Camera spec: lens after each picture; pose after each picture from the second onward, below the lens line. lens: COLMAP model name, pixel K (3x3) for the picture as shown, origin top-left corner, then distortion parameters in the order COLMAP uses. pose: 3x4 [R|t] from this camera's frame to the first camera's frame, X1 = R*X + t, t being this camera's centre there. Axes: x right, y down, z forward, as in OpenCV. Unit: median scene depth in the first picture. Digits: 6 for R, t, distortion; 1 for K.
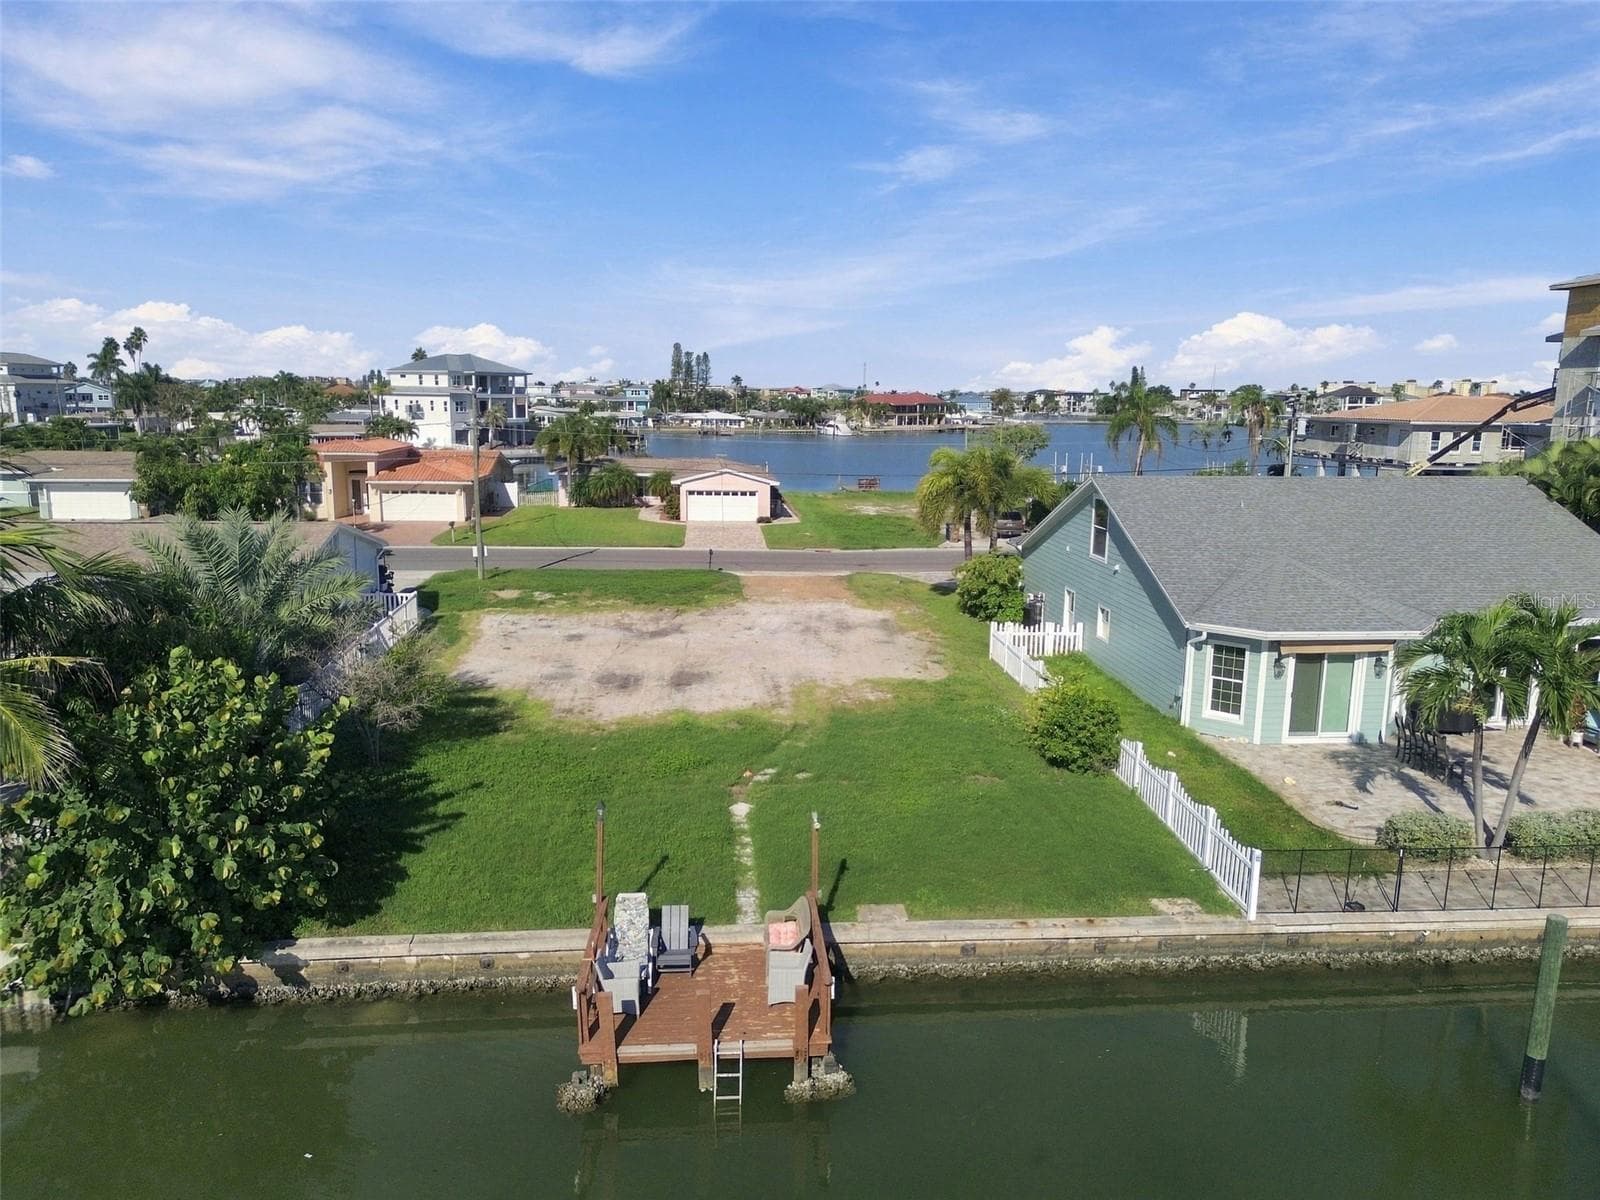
lens RADIAL K [[1123.8, 0, 799.6], [0, 1123.8, 605.5], [0, 0, 1]] dist [0.078134, -0.083193]
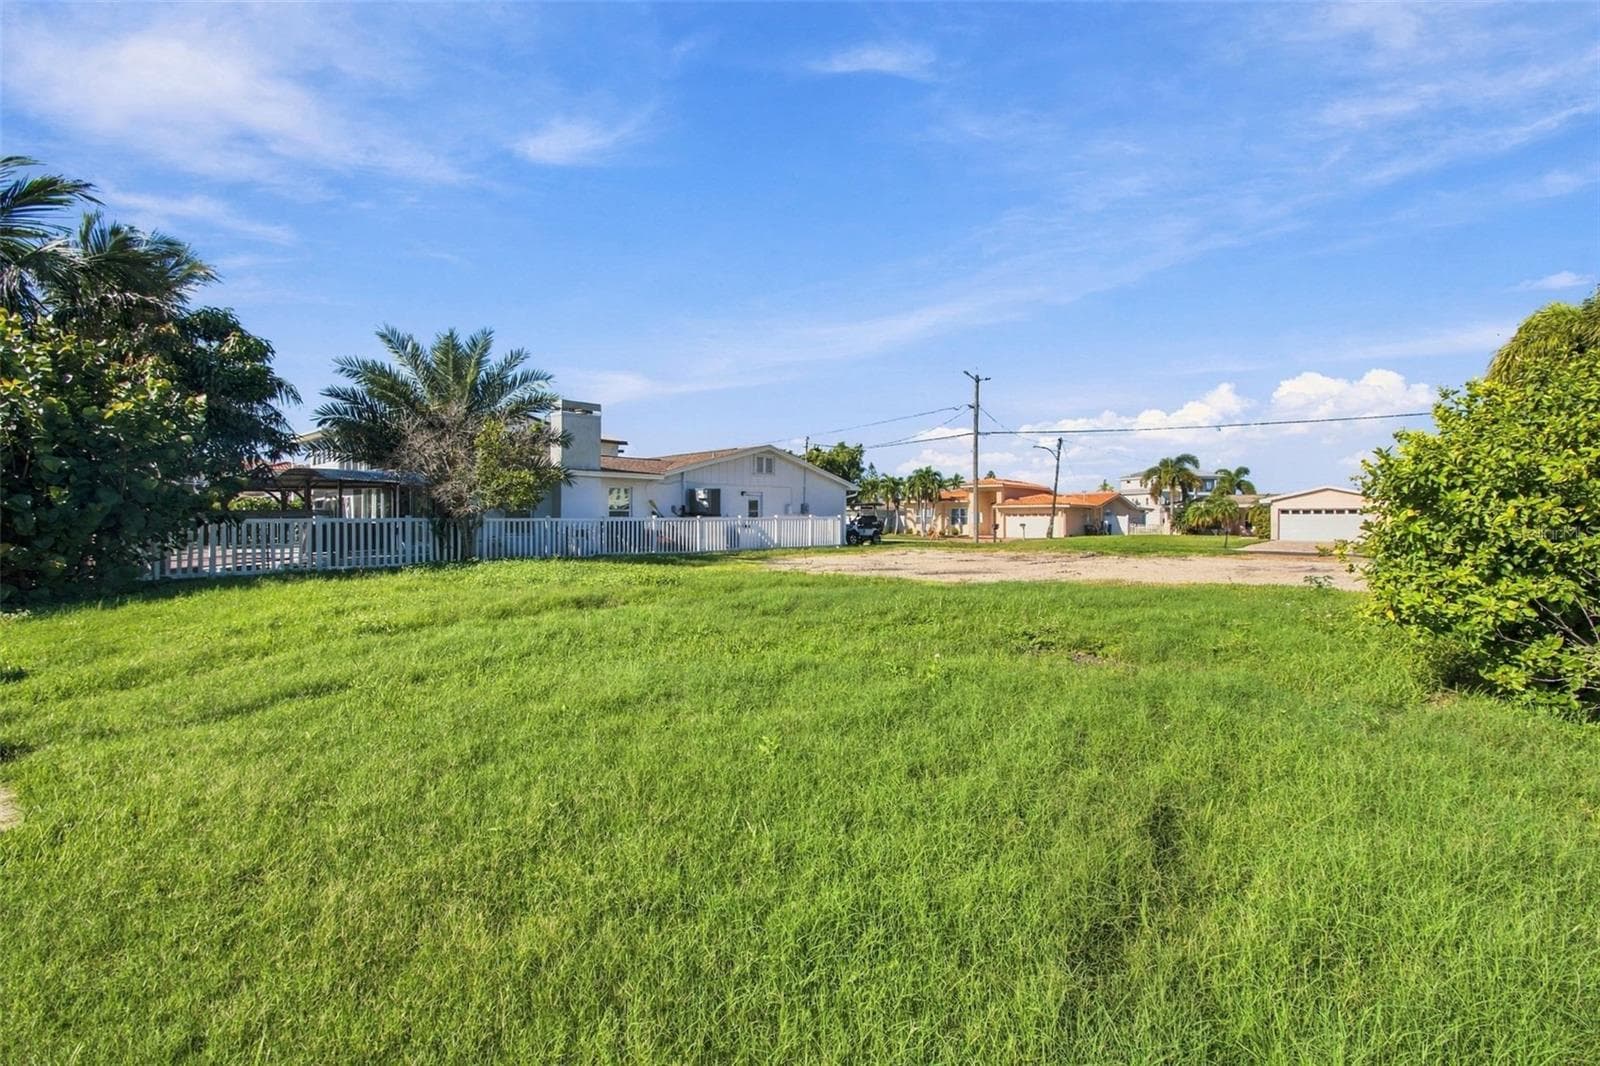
lens RADIAL K [[721.6, 0, 798.1], [0, 721.6, 527.6], [0, 0, 1]] dist [0.001960, 0.000200]
pose [[0.669387, -0.005639, -0.742893, 0.254003], [-0.134702, 0.982475, -0.128832, 0.151882], [0.730600, 0.186308, 0.656896, 0.779207]]
